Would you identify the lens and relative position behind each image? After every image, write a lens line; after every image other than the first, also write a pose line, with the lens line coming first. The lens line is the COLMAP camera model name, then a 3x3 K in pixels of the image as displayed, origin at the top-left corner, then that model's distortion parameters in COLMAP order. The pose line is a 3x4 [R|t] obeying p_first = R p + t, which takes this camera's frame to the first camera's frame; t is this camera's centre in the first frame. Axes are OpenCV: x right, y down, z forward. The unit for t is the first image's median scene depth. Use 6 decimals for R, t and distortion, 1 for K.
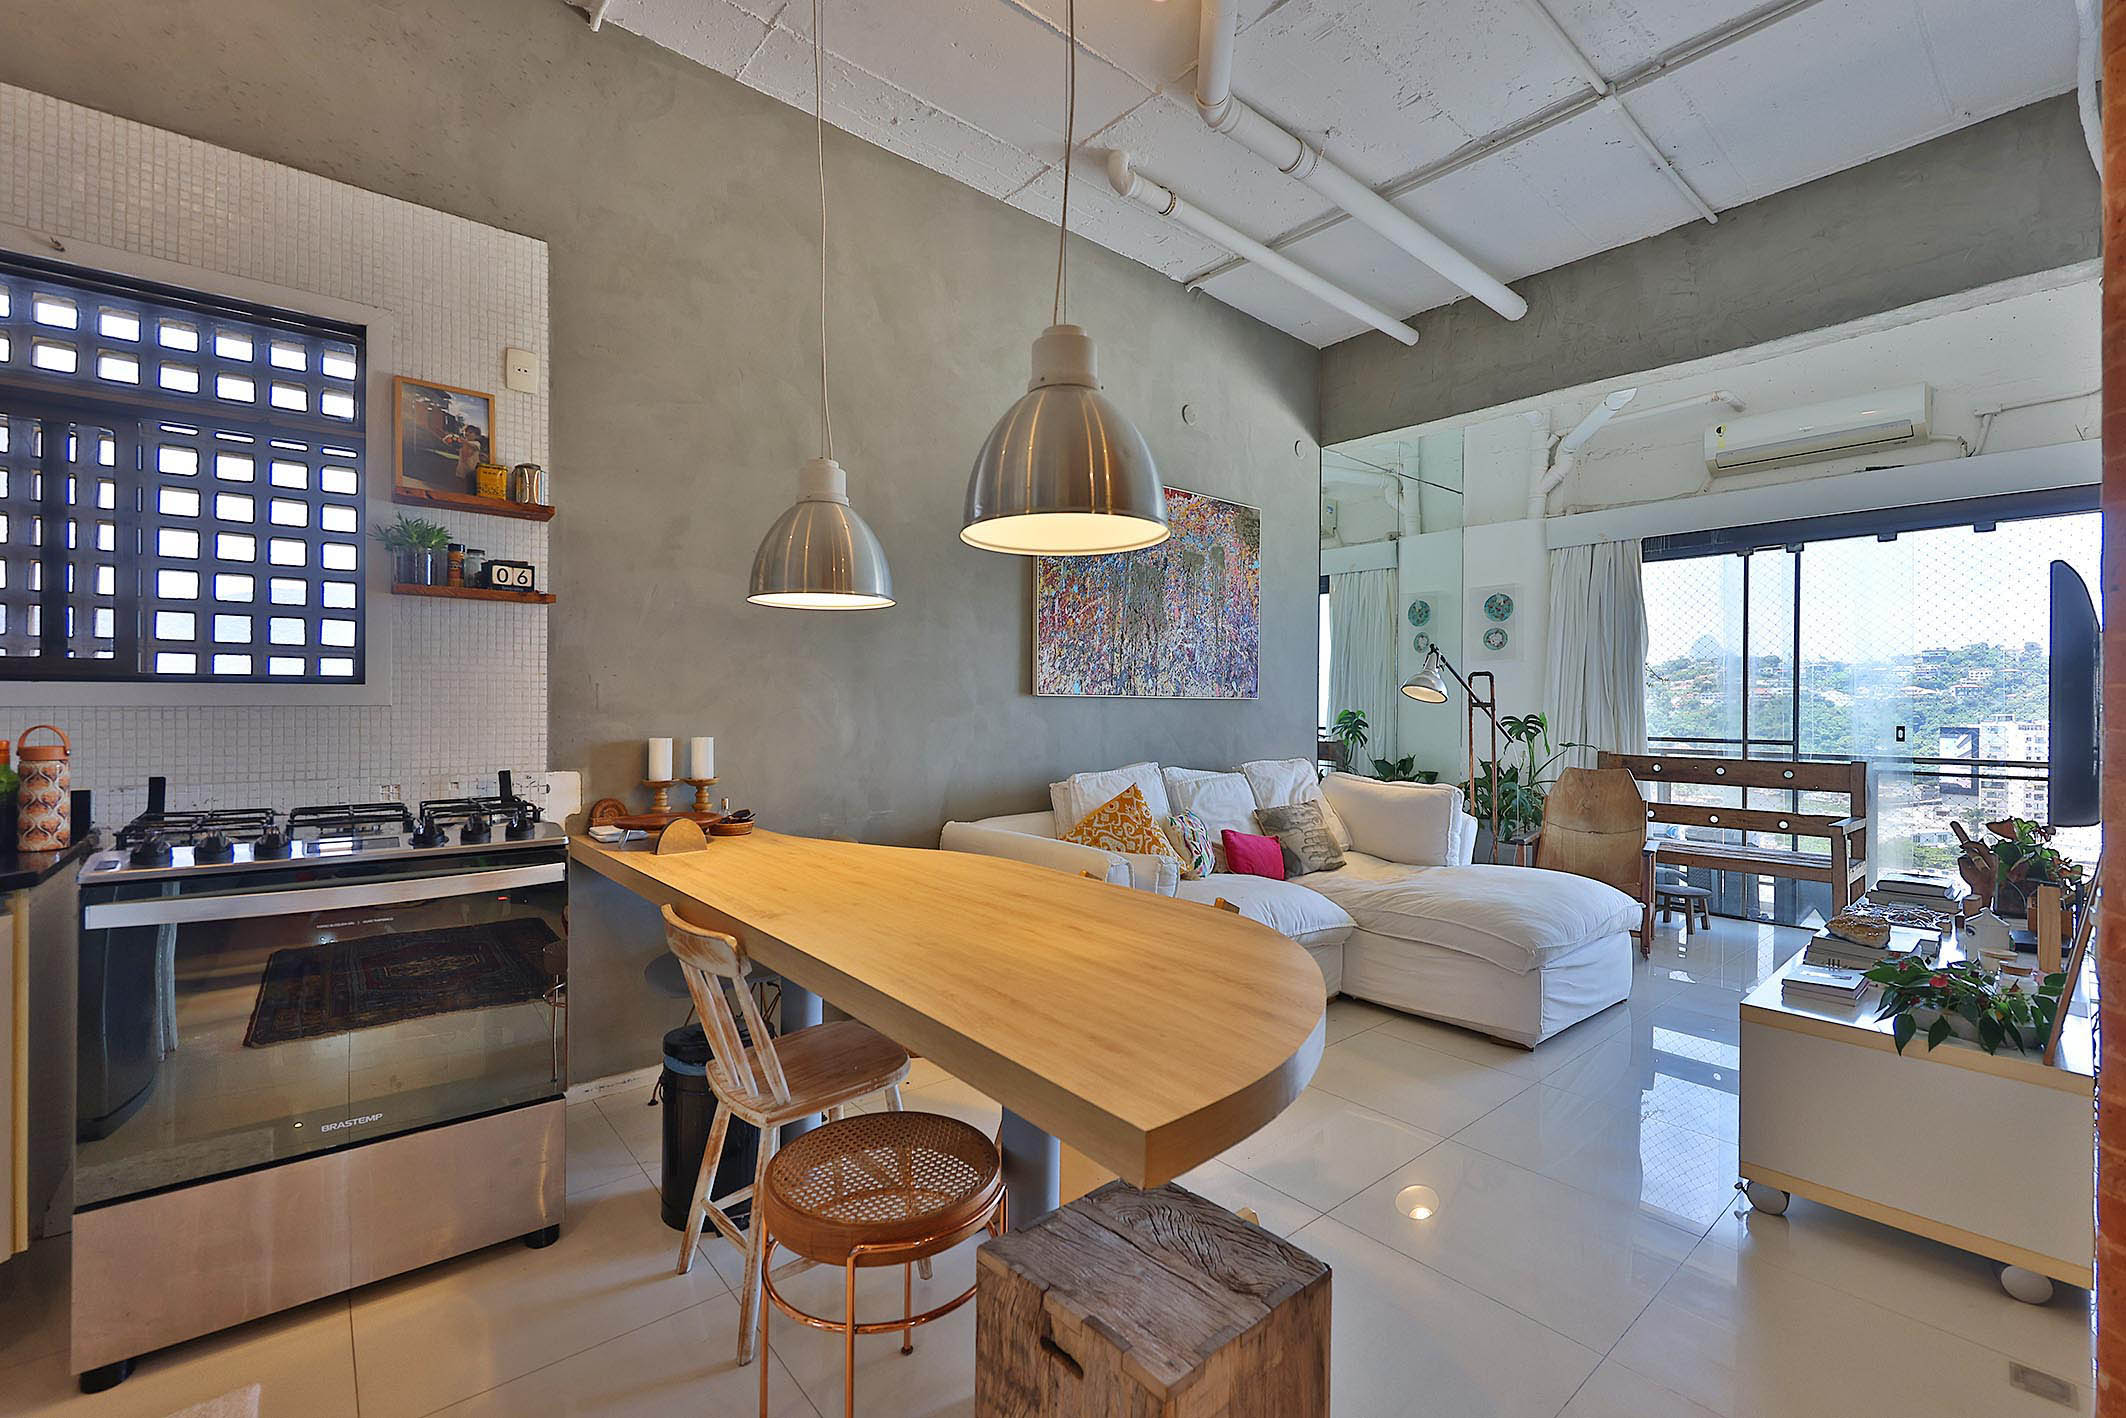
lens RADIAL K [[897.9, 0, 1048.0], [0, 897.9, 704.7], [0, 0, 1]] dist [-0.003192, 0.000740]
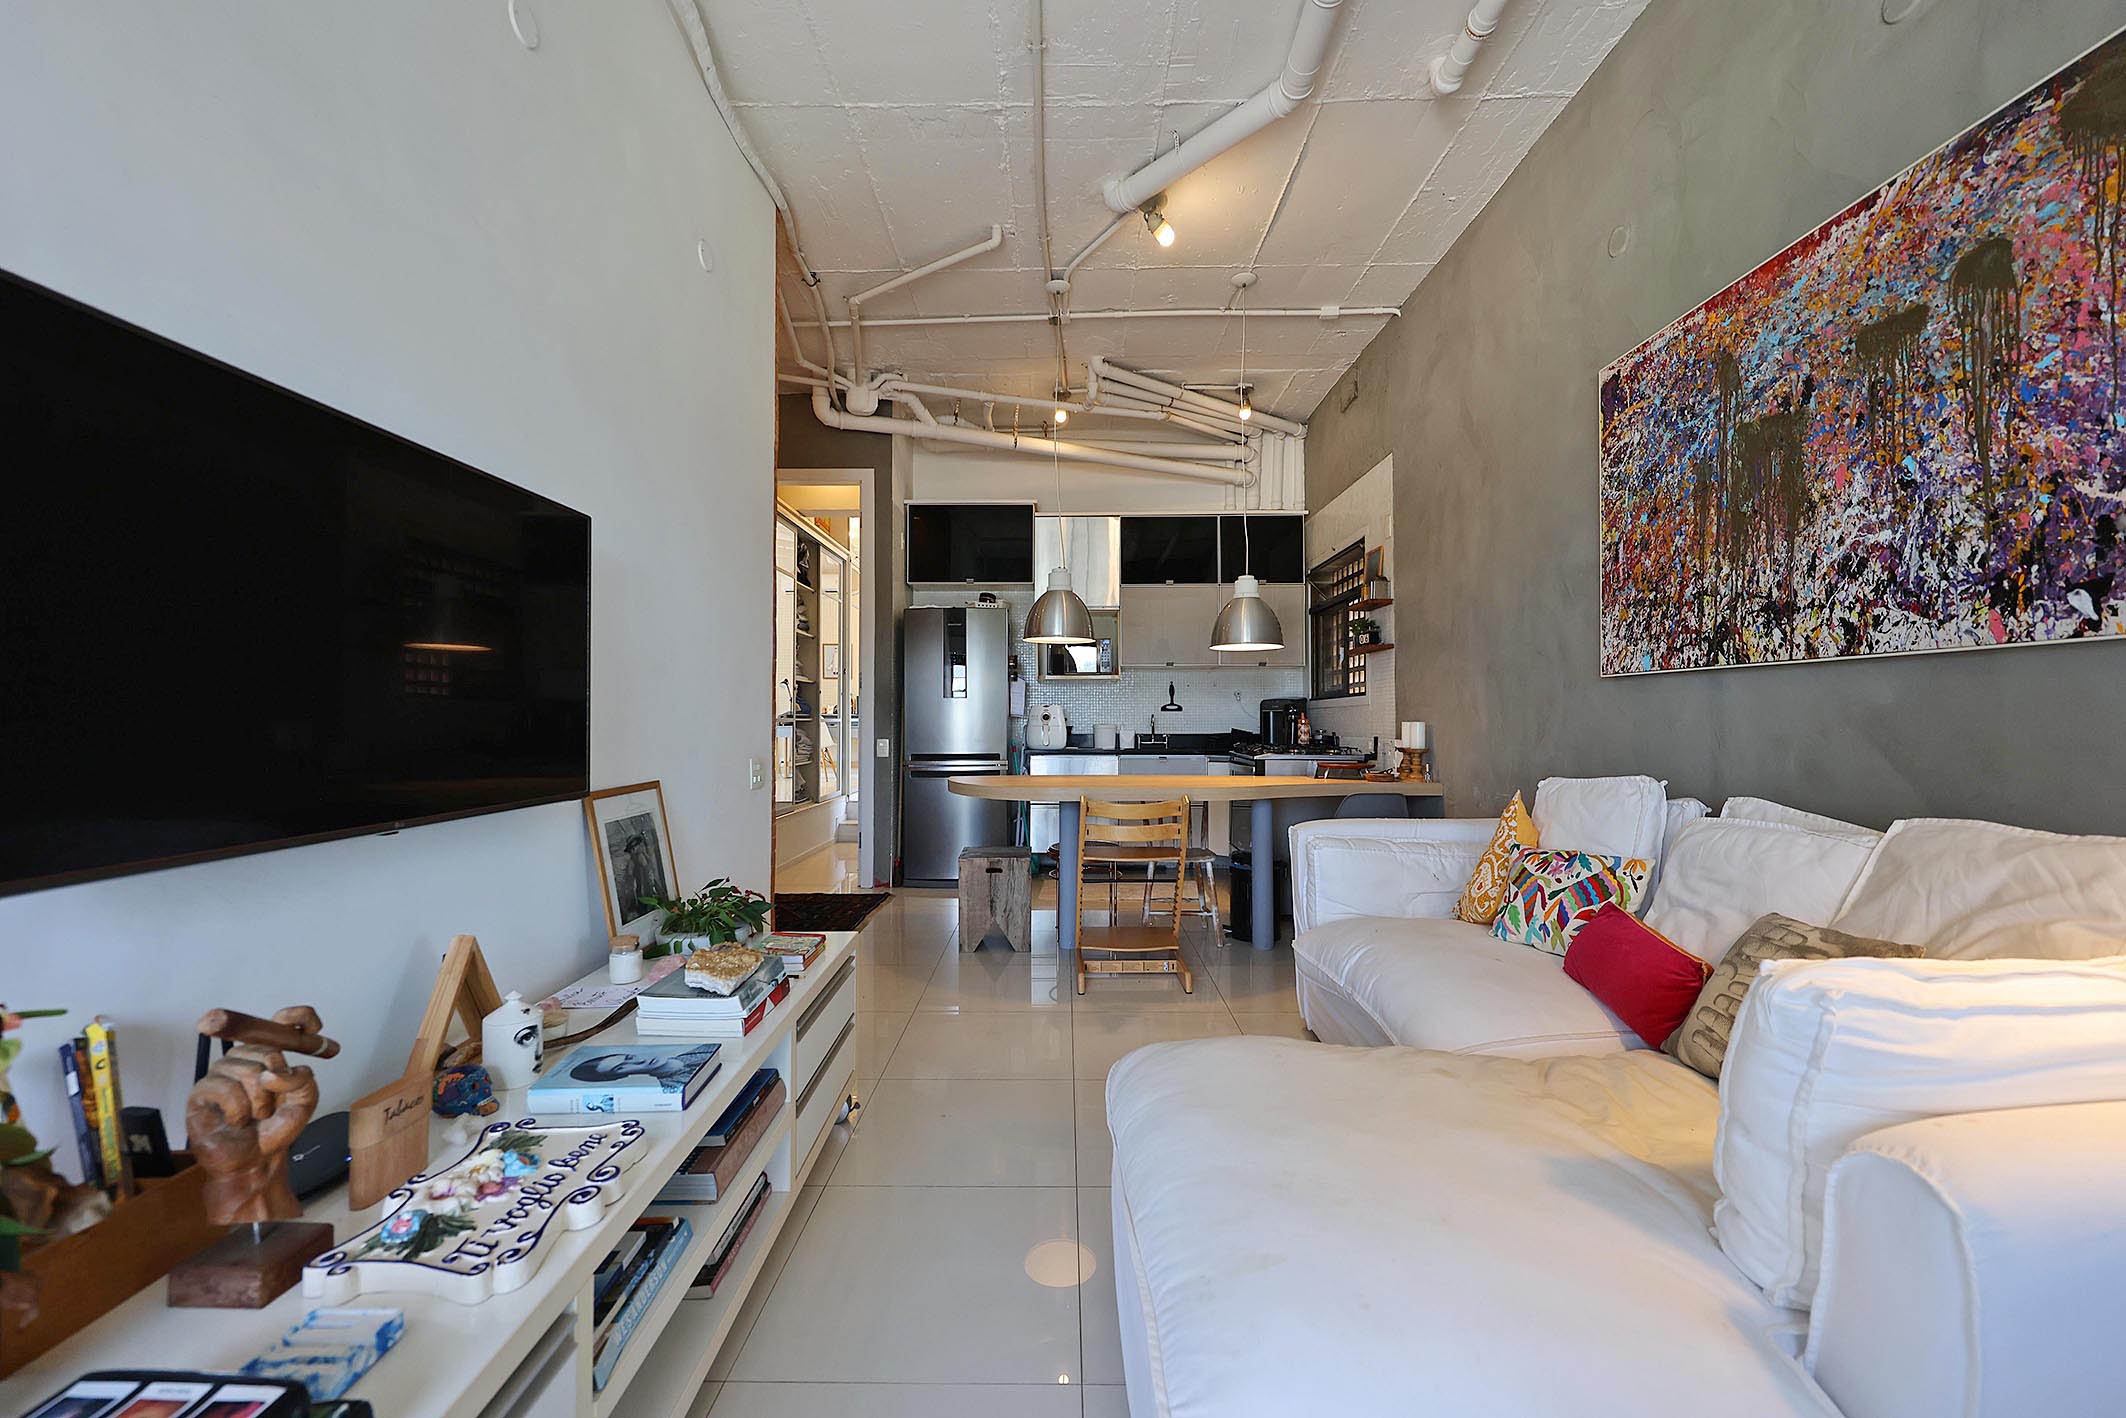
lens RADIAL K [[849.8, 0, 1053.9], [0, 849.8, 705.9], [0, 0, 1]] dist [-0.001978, 0.000486]
pose [[-0.645031, -0.017151, -0.763964, 0.791093], [-0.002209, 0.999786, -0.020580, 0.028362], [0.764153, -0.011587, -0.644931, 1.036160]]
